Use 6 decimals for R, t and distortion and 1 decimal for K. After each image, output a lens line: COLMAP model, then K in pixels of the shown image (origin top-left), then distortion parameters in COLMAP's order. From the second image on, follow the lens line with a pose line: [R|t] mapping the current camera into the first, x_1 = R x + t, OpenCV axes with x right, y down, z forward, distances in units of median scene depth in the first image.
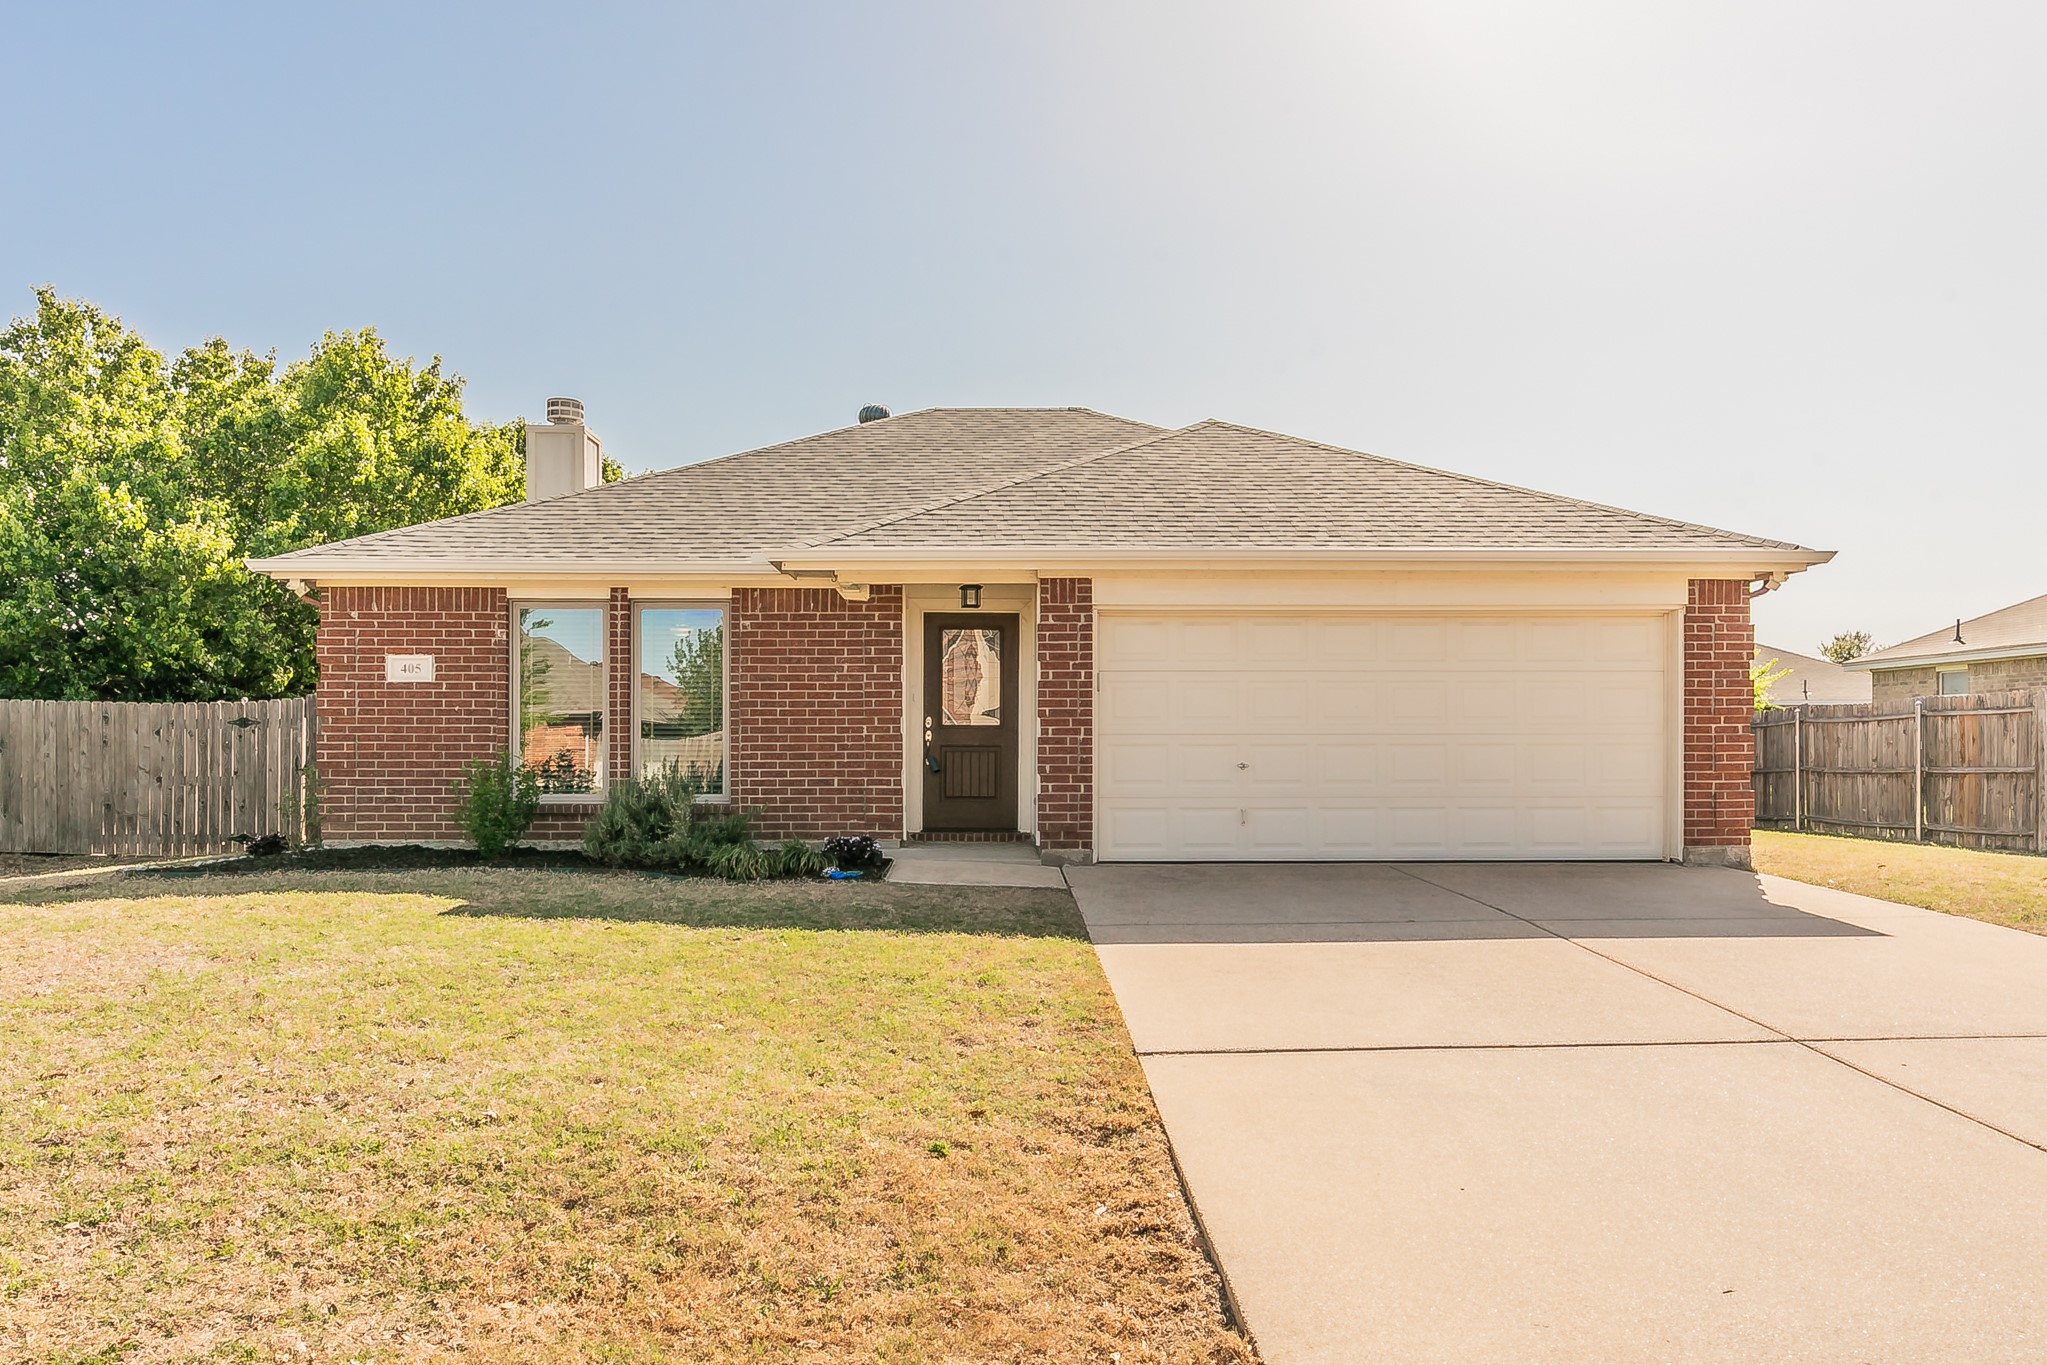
lens RADIAL K [[1737.4, 0, 1024.3], [0, 1737.4, 701.6], [0, 0, 1]] dist [-0.014155, -0.001080]
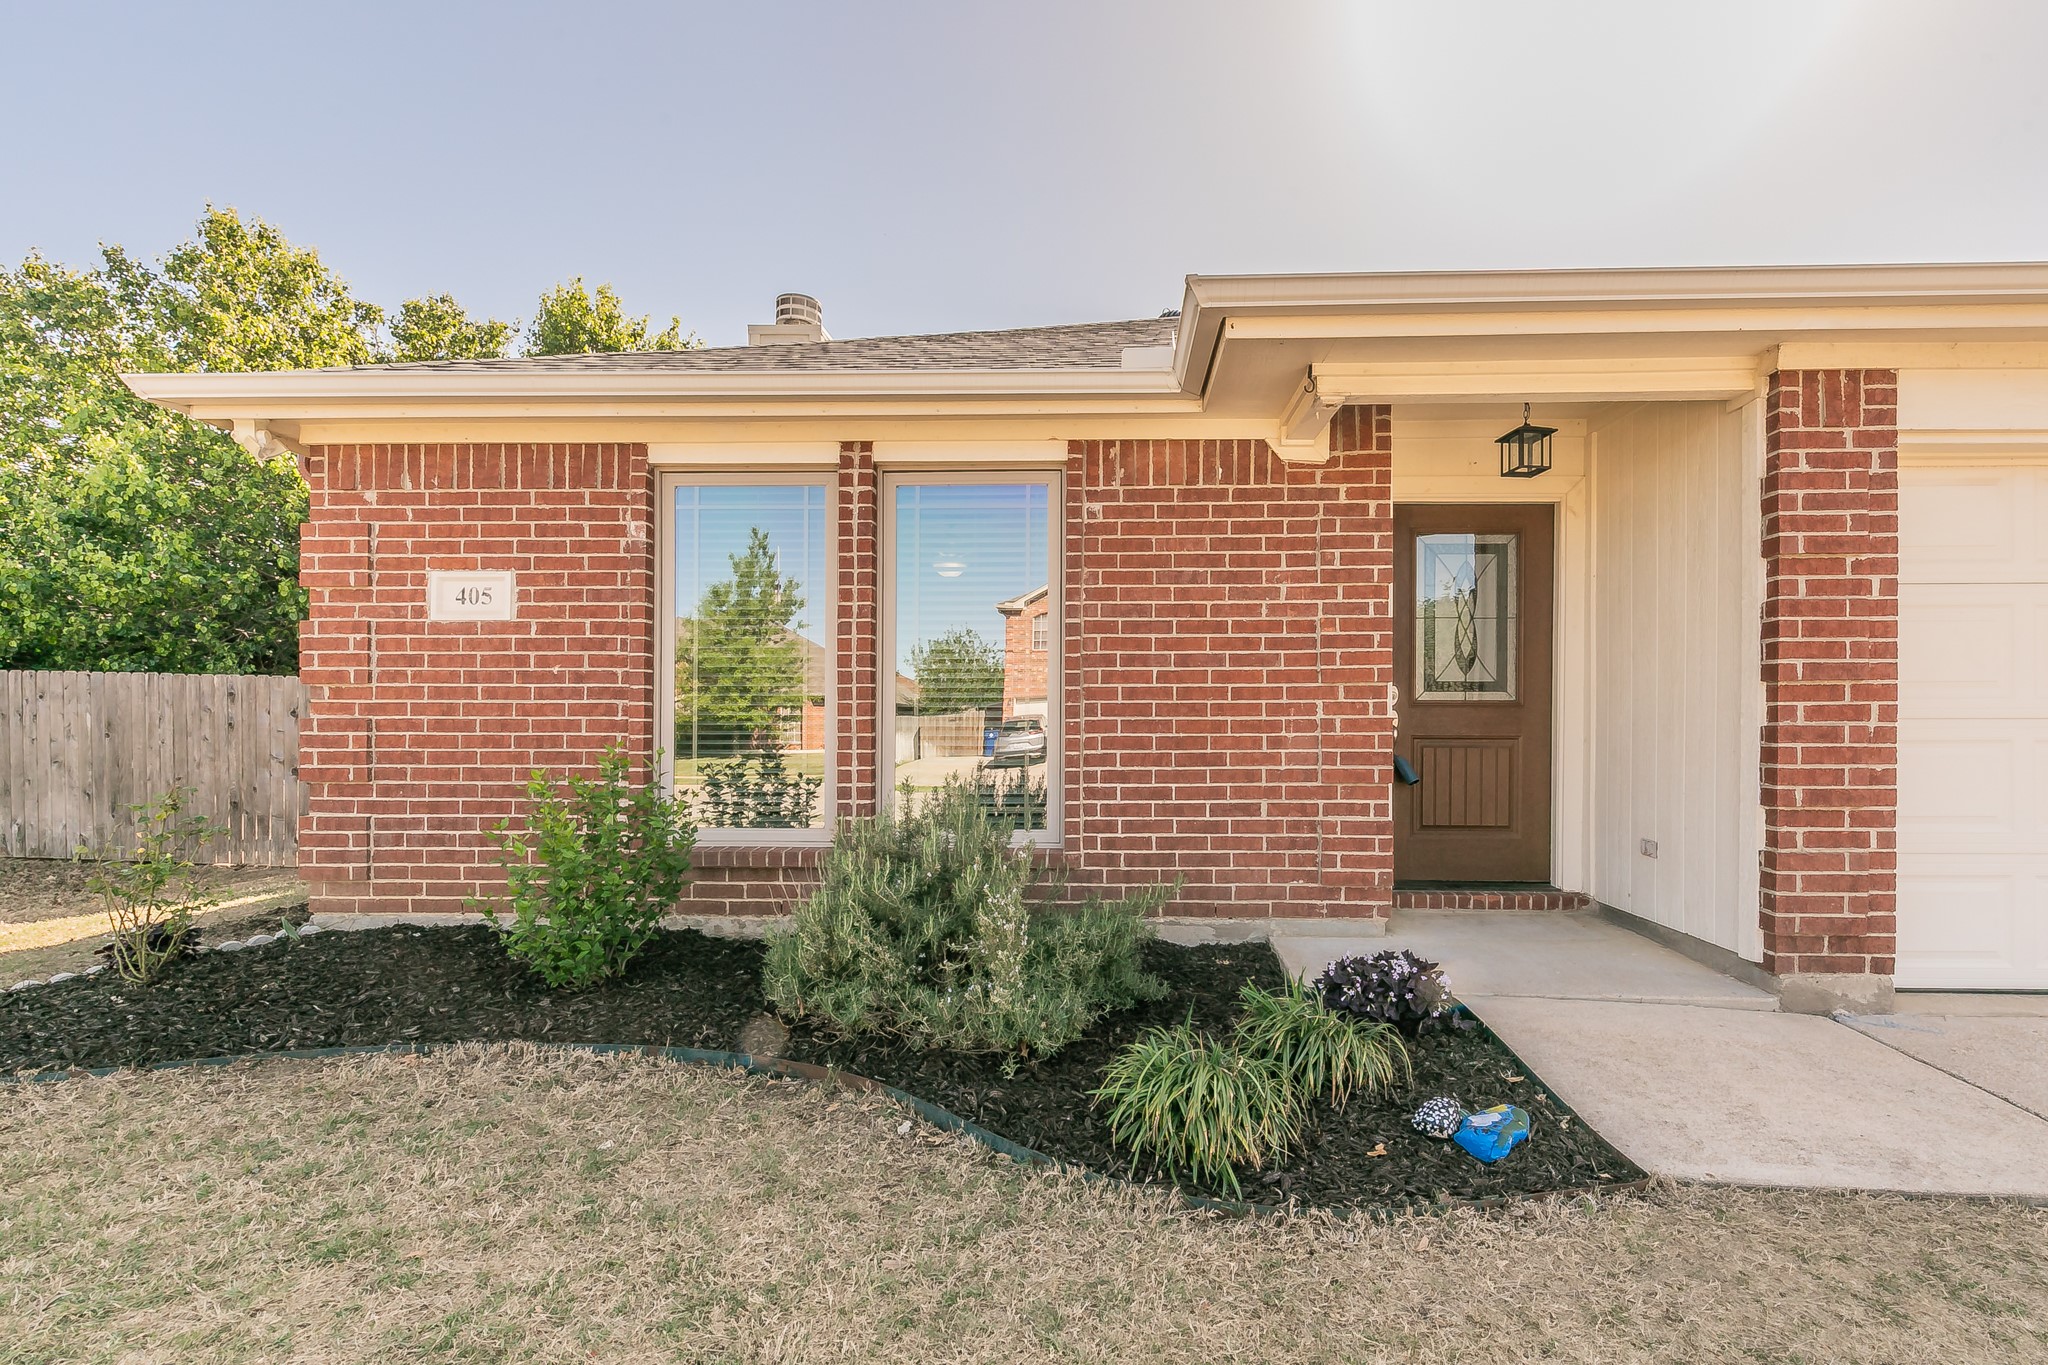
lens RADIAL K [[893.1, 0, 1032.1], [0, 893.1, 669.8], [0, 0, 1]] dist [-0.000174, 0.000521]
pose [[0.998635, -0.002863, -0.052156, -0.165434], [0.001441, 0.999627, -0.027278, 0.011717], [0.052214, 0.027166, 0.998266, 0.730982]]
